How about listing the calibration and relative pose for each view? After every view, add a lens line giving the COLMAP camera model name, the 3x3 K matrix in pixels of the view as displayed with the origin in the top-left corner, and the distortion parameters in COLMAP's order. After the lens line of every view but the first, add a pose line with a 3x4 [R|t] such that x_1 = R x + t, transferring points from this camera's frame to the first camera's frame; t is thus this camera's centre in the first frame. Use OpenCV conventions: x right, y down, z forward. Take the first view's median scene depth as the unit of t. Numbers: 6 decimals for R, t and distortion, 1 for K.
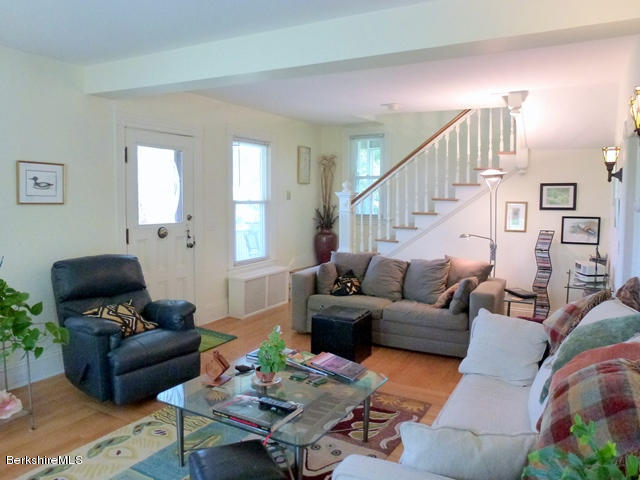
lens RADIAL K [[459.0, 0, 320.4], [0, 459.0, 240.2], [0, 0, 1]] dist [-0.011062, -0.005821]
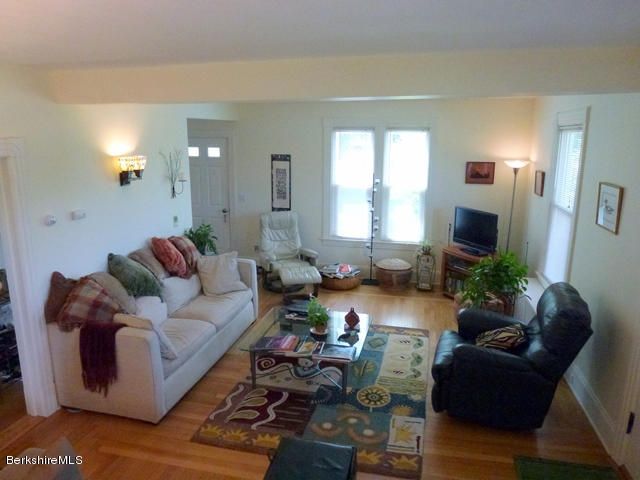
lens RADIAL K [[459.0, 0, 319.8], [0, 459.0, 238.7], [0, 0, 1]] dist [-0.011062, -0.005821]
pose [[-0.960168, 0.052931, -0.274363, 0.234447], [-0.034956, 0.951426, 0.305888, -0.370206], [0.277227, 0.303294, -0.911678, 1.931664]]
